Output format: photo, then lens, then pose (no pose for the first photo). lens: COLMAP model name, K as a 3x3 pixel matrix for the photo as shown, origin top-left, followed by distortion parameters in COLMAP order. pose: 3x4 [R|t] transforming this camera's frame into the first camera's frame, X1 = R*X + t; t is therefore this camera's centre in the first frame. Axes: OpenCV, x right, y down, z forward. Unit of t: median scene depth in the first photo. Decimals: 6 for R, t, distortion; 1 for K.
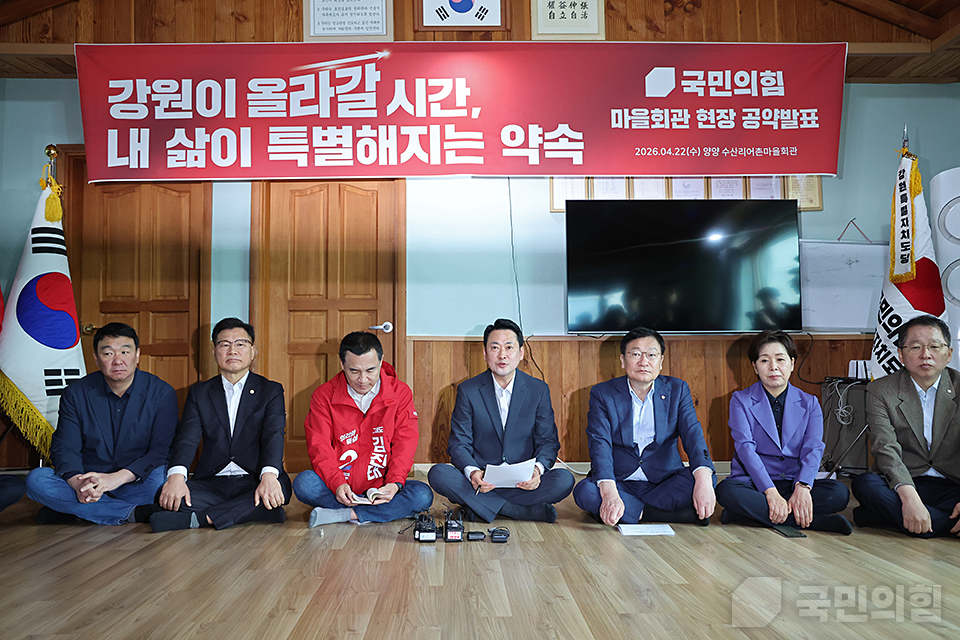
lens RADIAL K [[794.2, 0, 489.0], [0, 794.2, 318.0], [0, 0, 1]] dist [-0.046059, 0.056725]
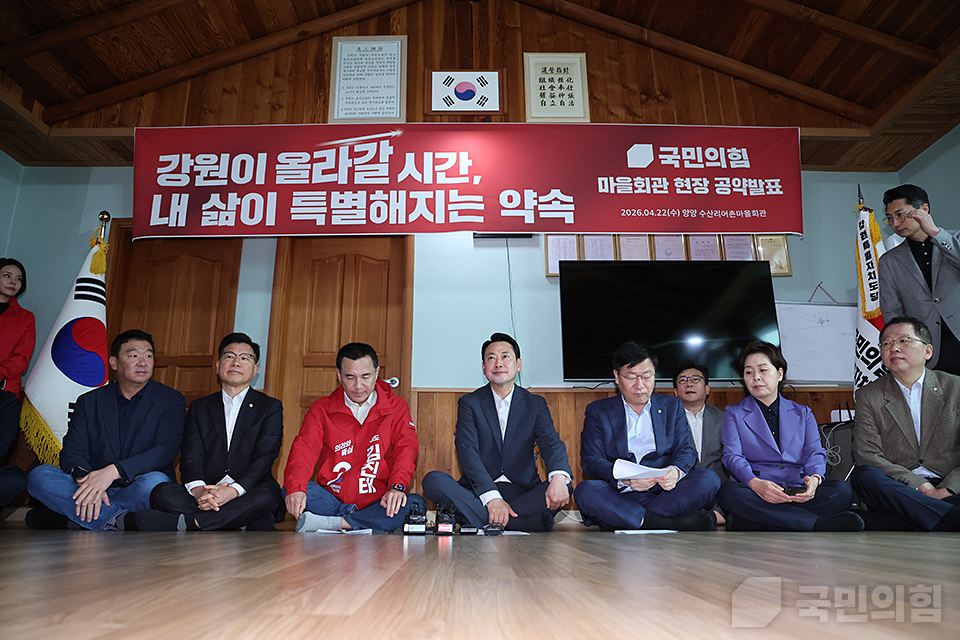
lens RADIAL K [[682.8, 0, 490.7], [0, 682.8, 303.3], [0, 0, 1]] dist [-0.092722, 0.051345]
pose [[0.999884, -0.003025, -0.014905, 0.016799], [-0.000409, 0.974323, -0.225156, 0.128543], [0.015203, 0.225136, 0.974209, 0.101643]]
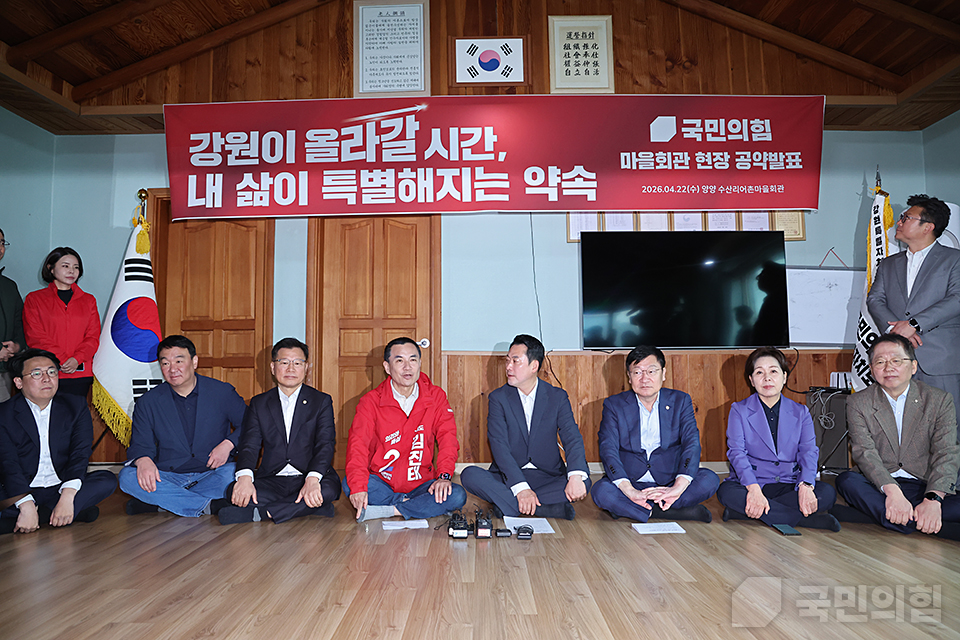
lens RADIAL K [[682.8, 0, 487.4], [0, 682.8, 316.2], [0, 0, 1]] dist [-0.092722, 0.051345]
pose [[0.999347, -0.001075, -0.036129, -0.002506], [0.000265, 0.999749, -0.022402, -0.006354], [0.036144, 0.022378, 0.999096, 0.022506]]
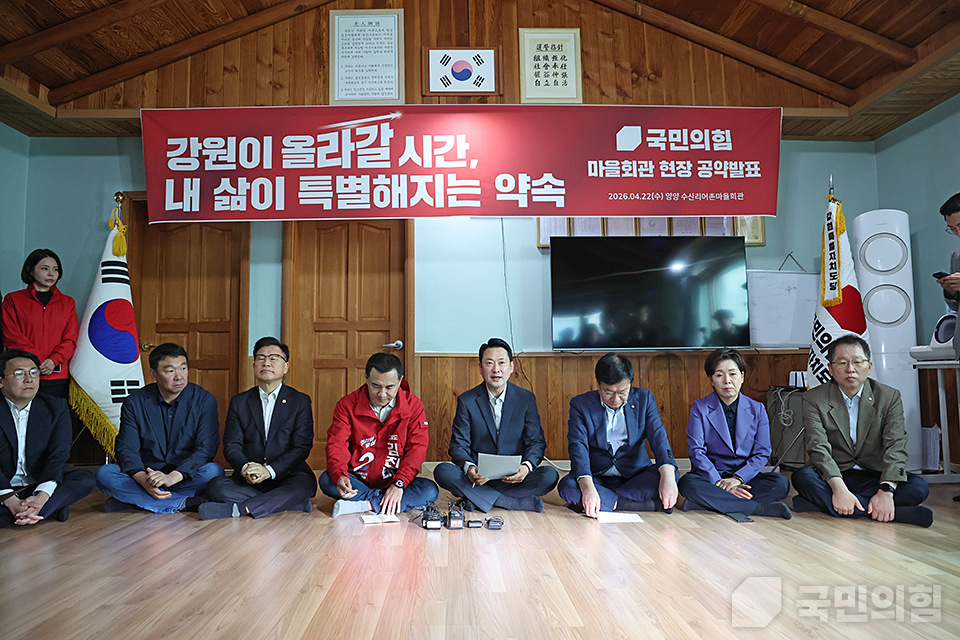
lens RADIAL K [[682.8, 0, 489.7], [0, 682.8, 312.1], [0, 0, 1]] dist [-0.092722, 0.051345]
pose [[0.999973, -0.001881, 0.007135, -0.000631], [0.002121, 0.999428, -0.033737, -0.003057], [-0.007068, 0.033752, 0.999405, -0.008686]]
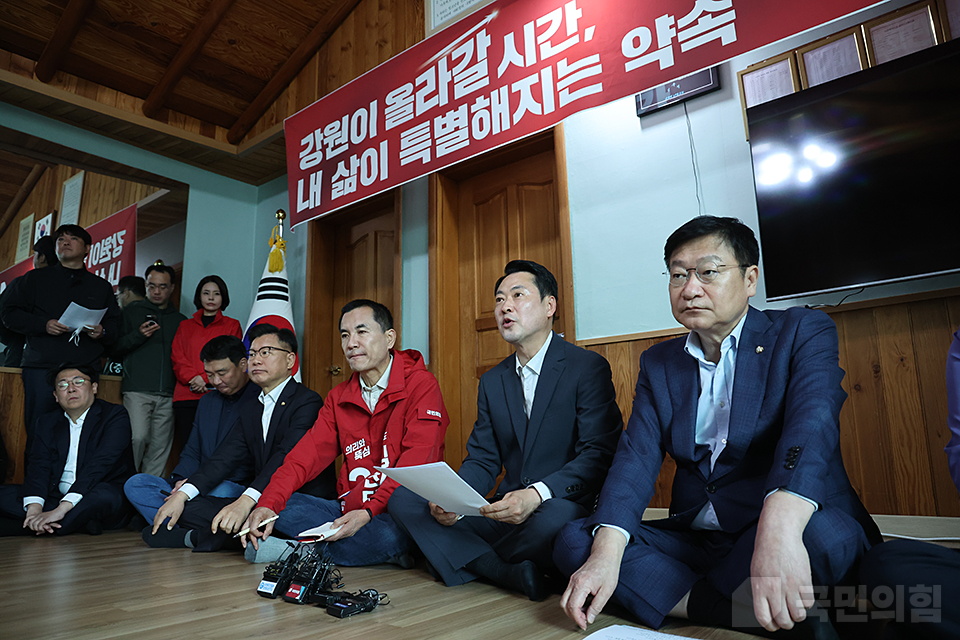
lens RADIAL K [[682.8, 0, 460.7], [0, 682.8, 309.7], [0, 0, 1]] dist [-0.092722, 0.051345]
pose [[0.736106, -0.147352, -0.660633, 0.282750], [0.057989, 0.986157, -0.155345, 0.098488], [0.674378, 0.076040, 0.734461, 0.461120]]
